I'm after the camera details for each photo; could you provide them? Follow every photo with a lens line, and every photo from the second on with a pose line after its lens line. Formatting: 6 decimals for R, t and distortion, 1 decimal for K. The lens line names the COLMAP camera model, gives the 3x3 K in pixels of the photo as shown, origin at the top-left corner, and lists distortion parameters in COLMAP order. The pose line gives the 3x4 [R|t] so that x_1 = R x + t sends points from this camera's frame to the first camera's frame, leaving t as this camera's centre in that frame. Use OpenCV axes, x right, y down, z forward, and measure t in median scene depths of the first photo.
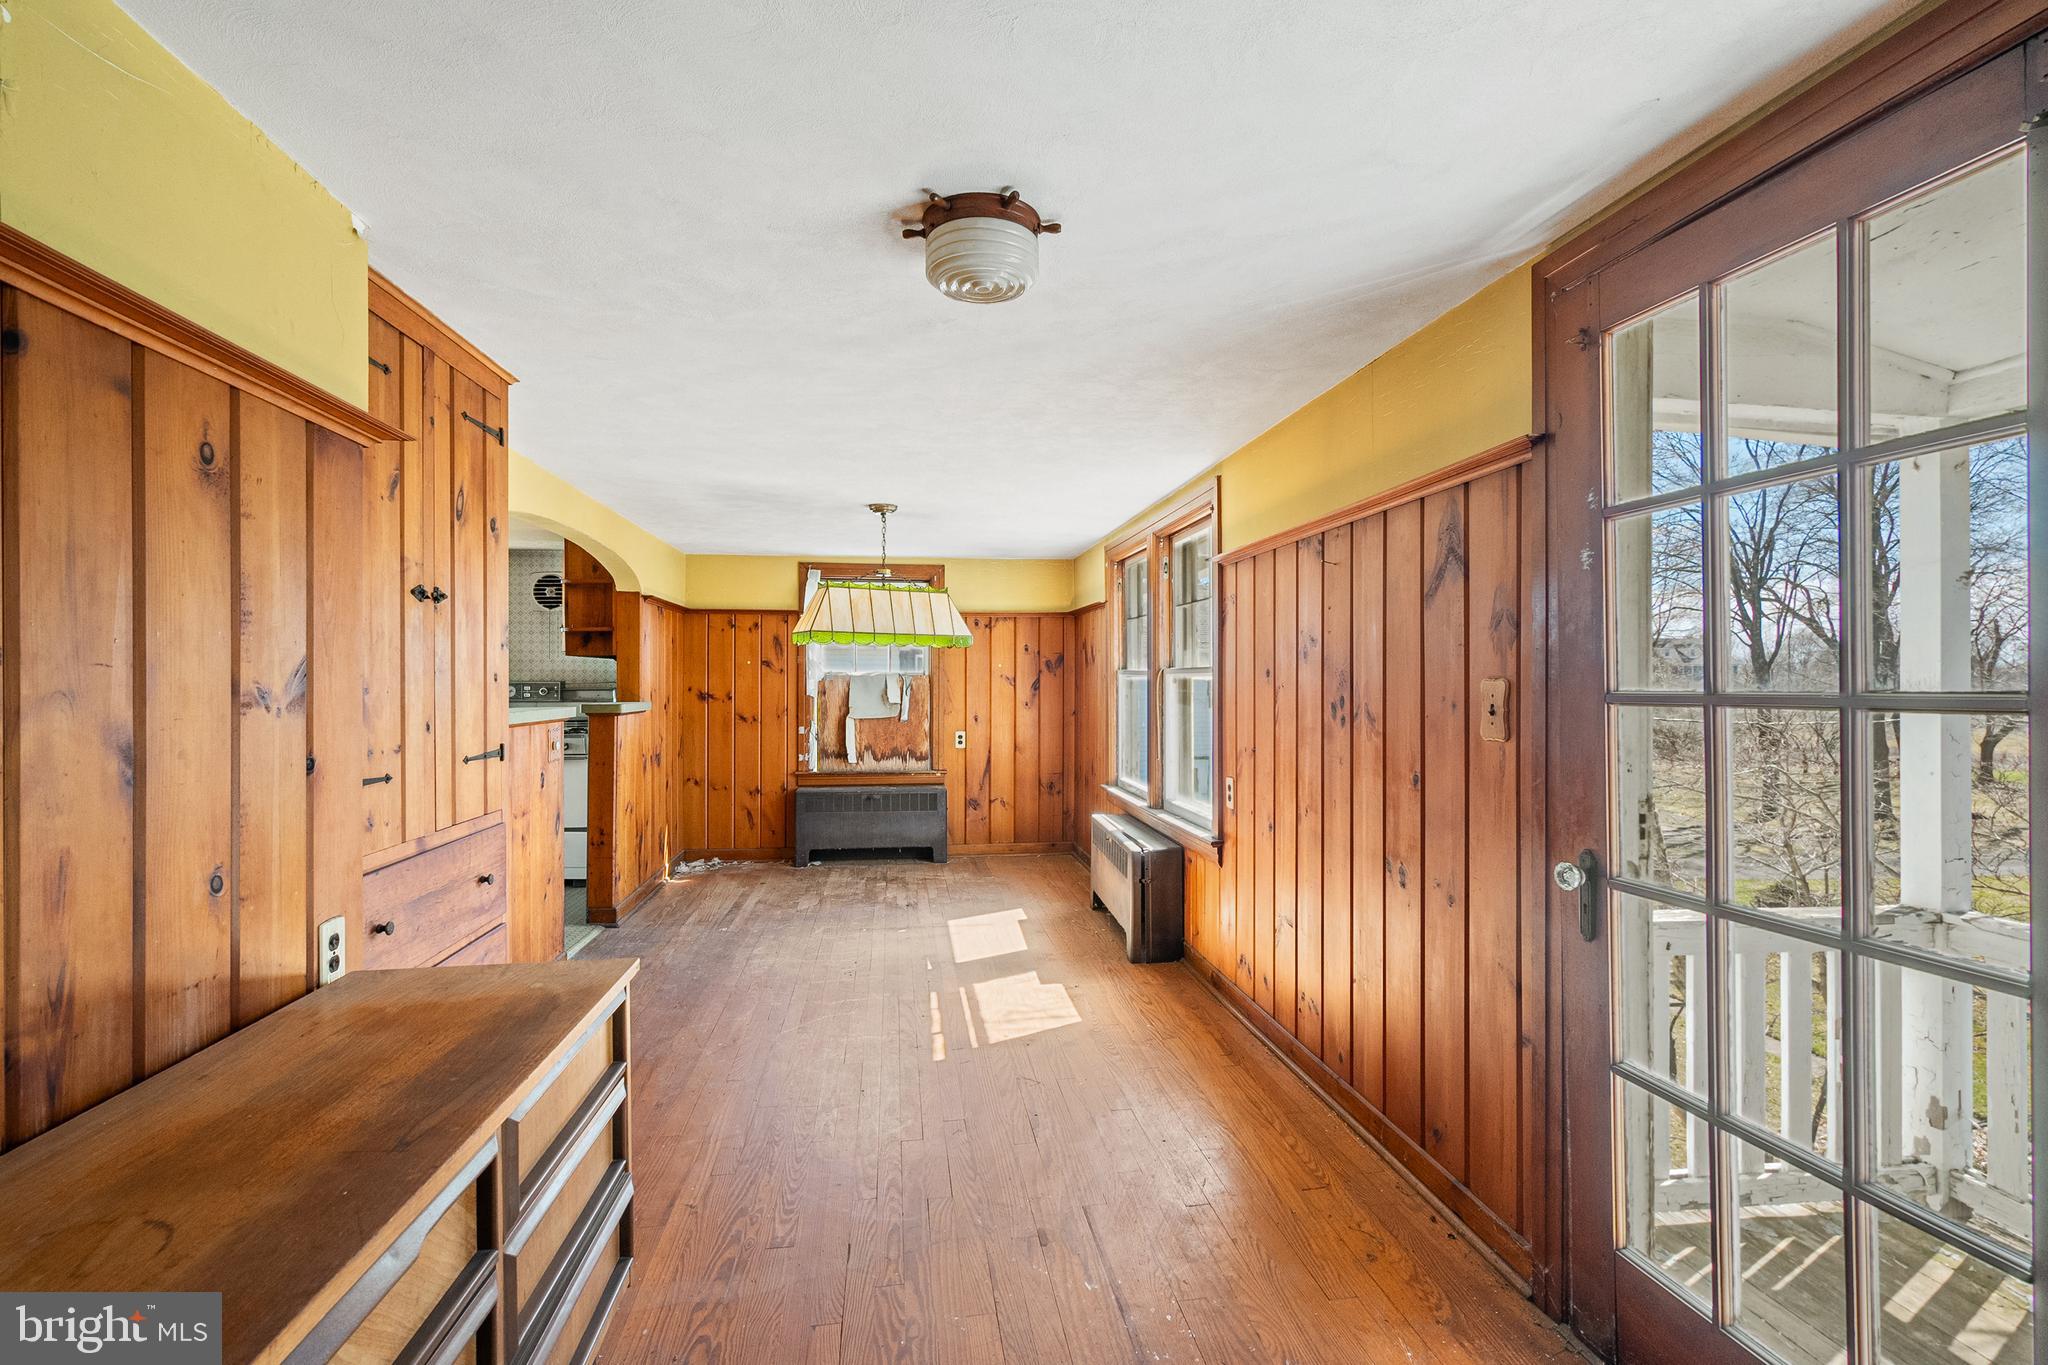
lens RADIAL K [[915.9, 0, 1024.0], [0, 915.9, 682.5], [0, 0, 1]] dist [0.000189, 0.000013]
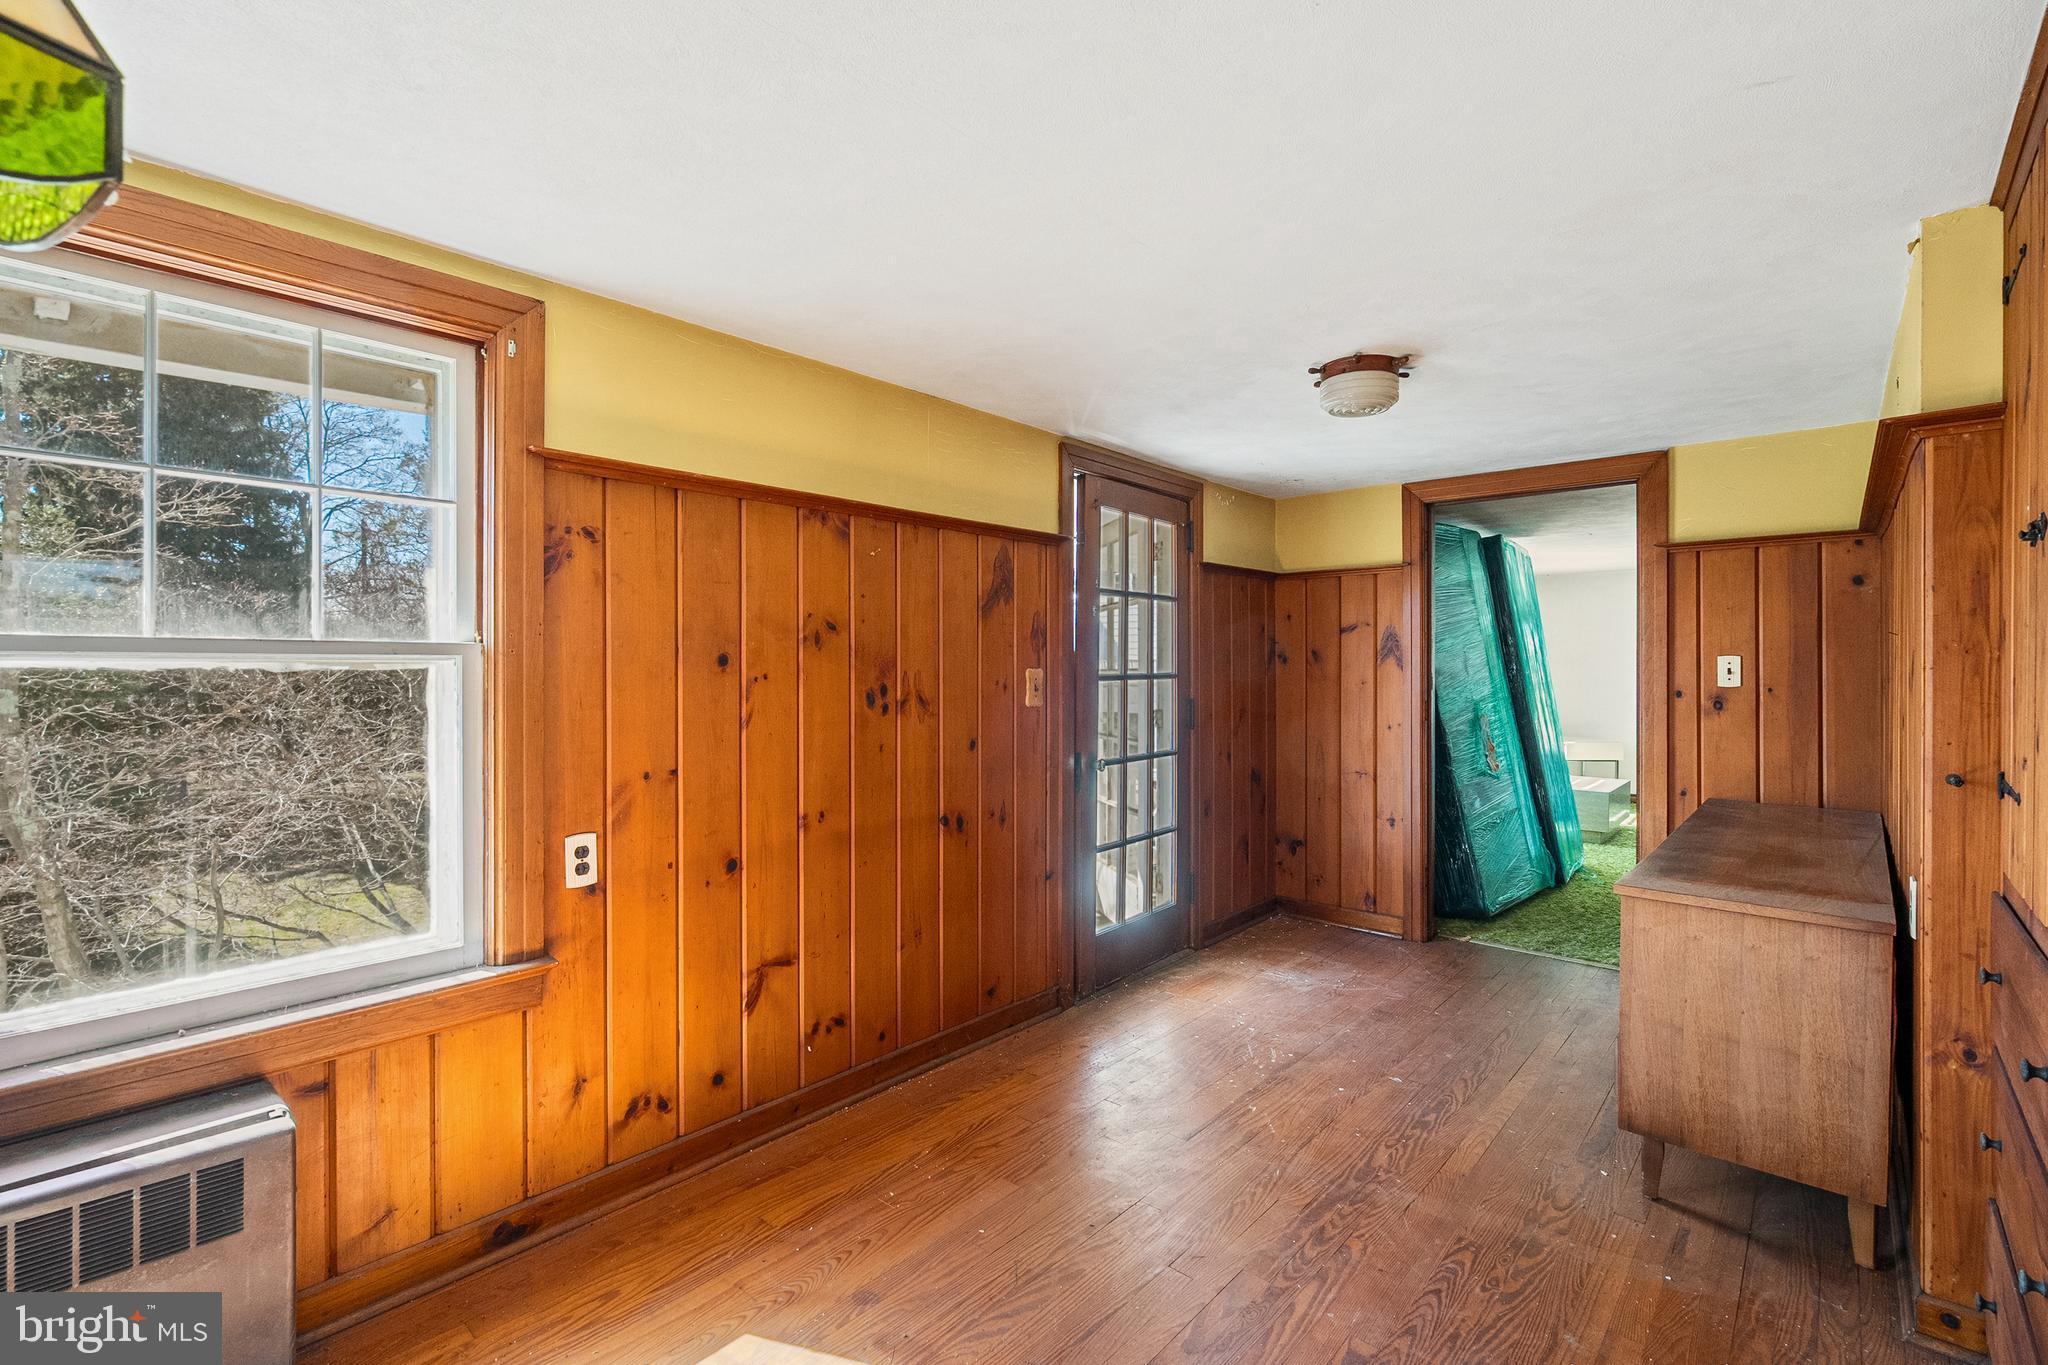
lens RADIAL K [[915.9, 0, 1024.0], [0, 915.9, 682.5], [0, 0, 1]] dist [0.000189, 0.000013]
pose [[-0.646355, -0.007344, 0.763001, -0.228676], [0.003145, 0.999920, 0.012289, 0.000211], [-0.763030, 0.010343, -0.646280, 0.651707]]
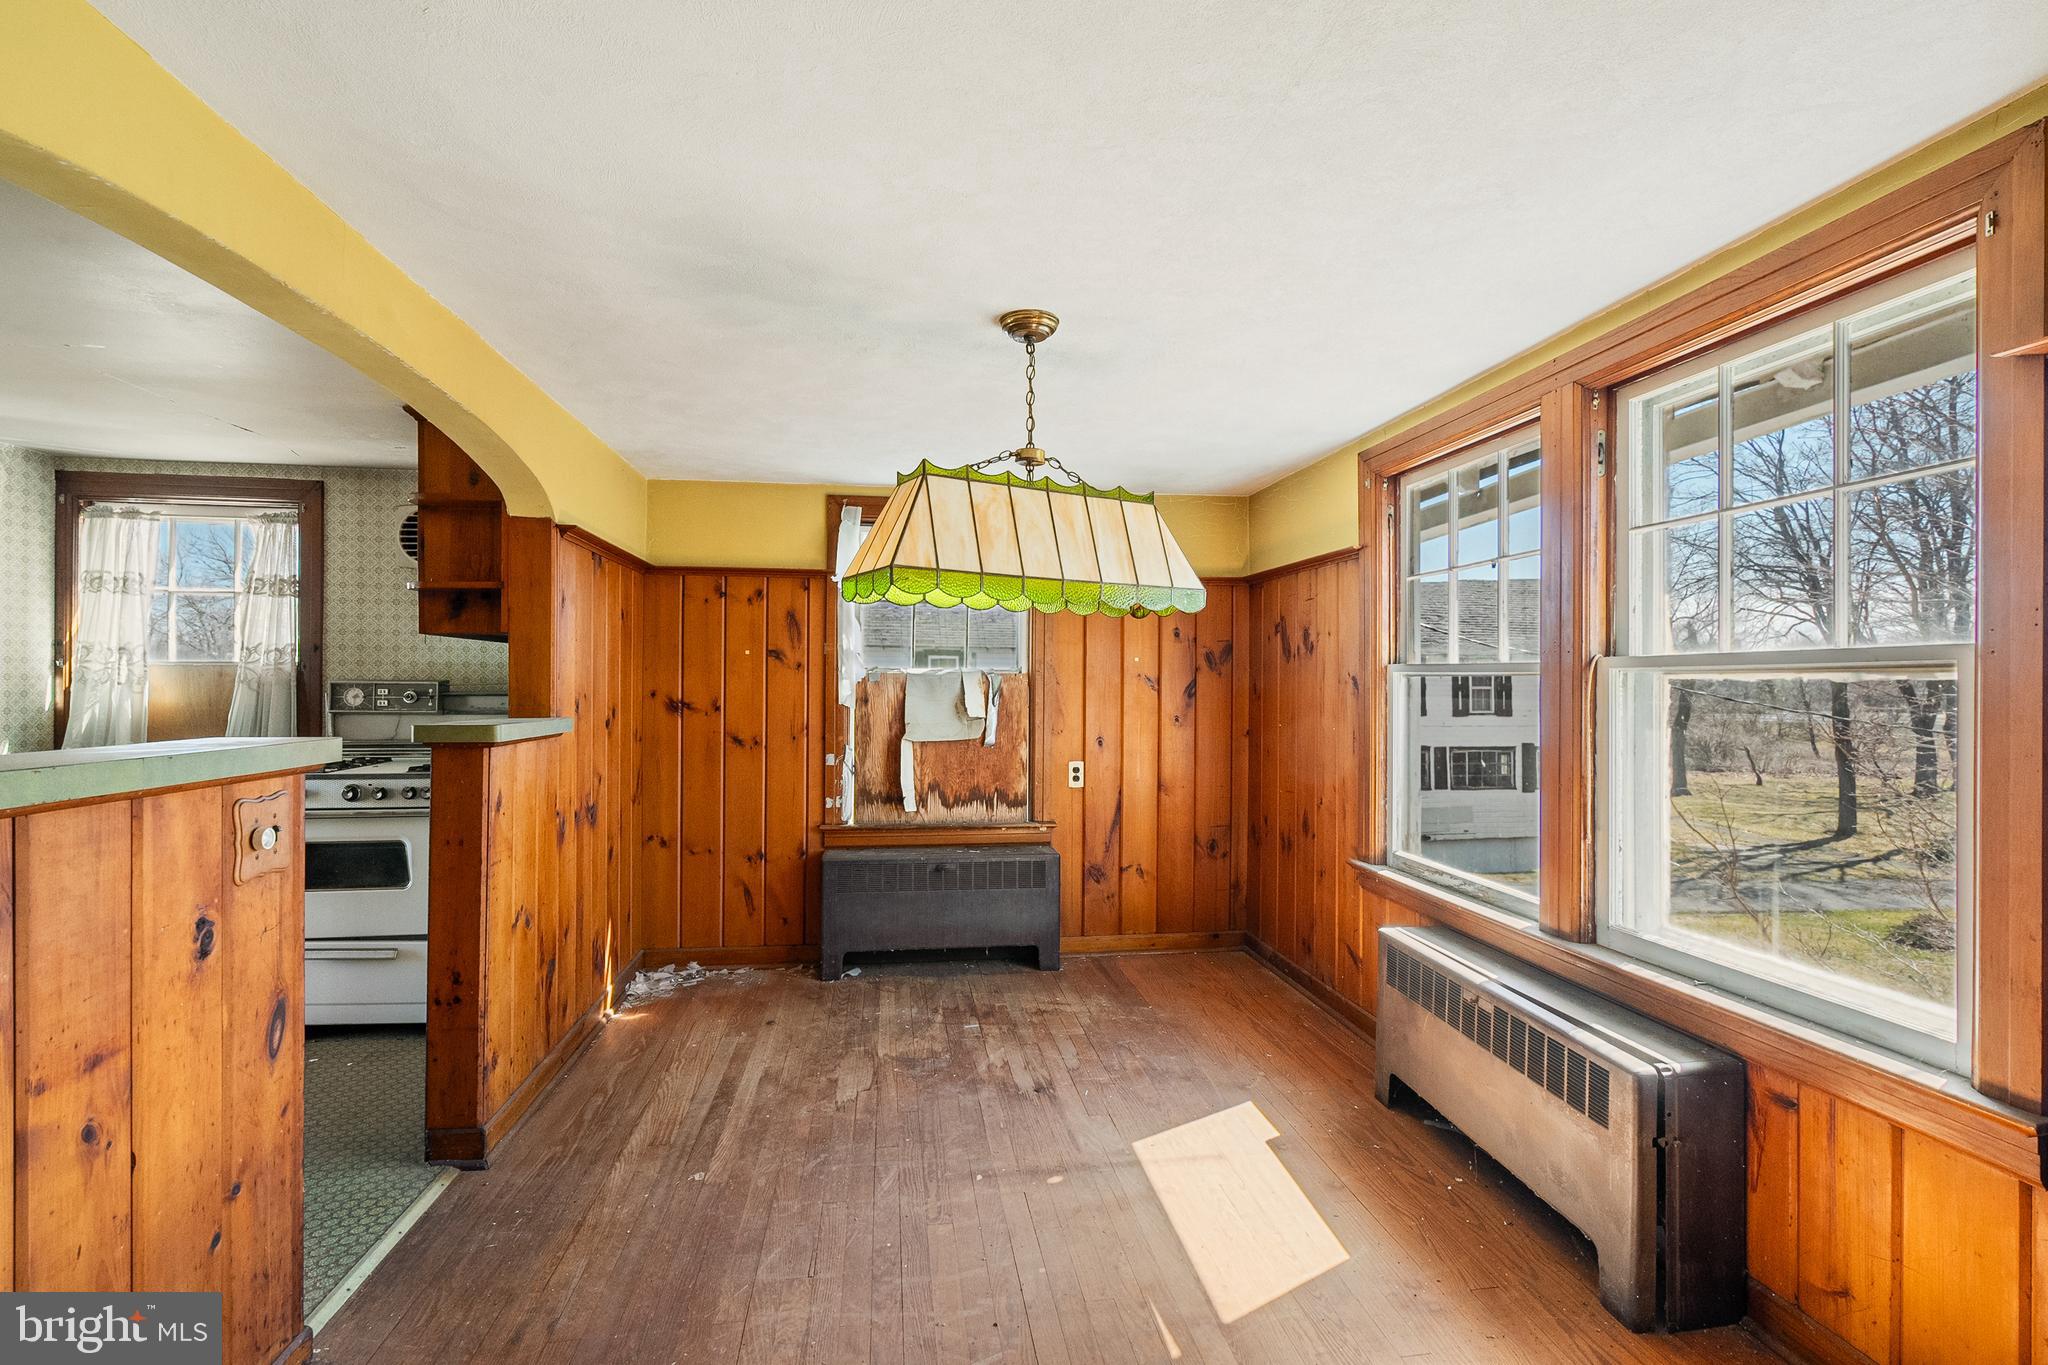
lens RADIAL K [[922.5, 0, 1028.6], [0, 922.5, 685.6], [0, 0, 1]] dist [-0.001355, 0.000023]
pose [[0.999959, 0.003960, 0.008144, -0.112350], [-0.003944, 0.999990, -0.002007, 0.001591], [-0.008152, 0.001975, 0.999965, 0.364730]]
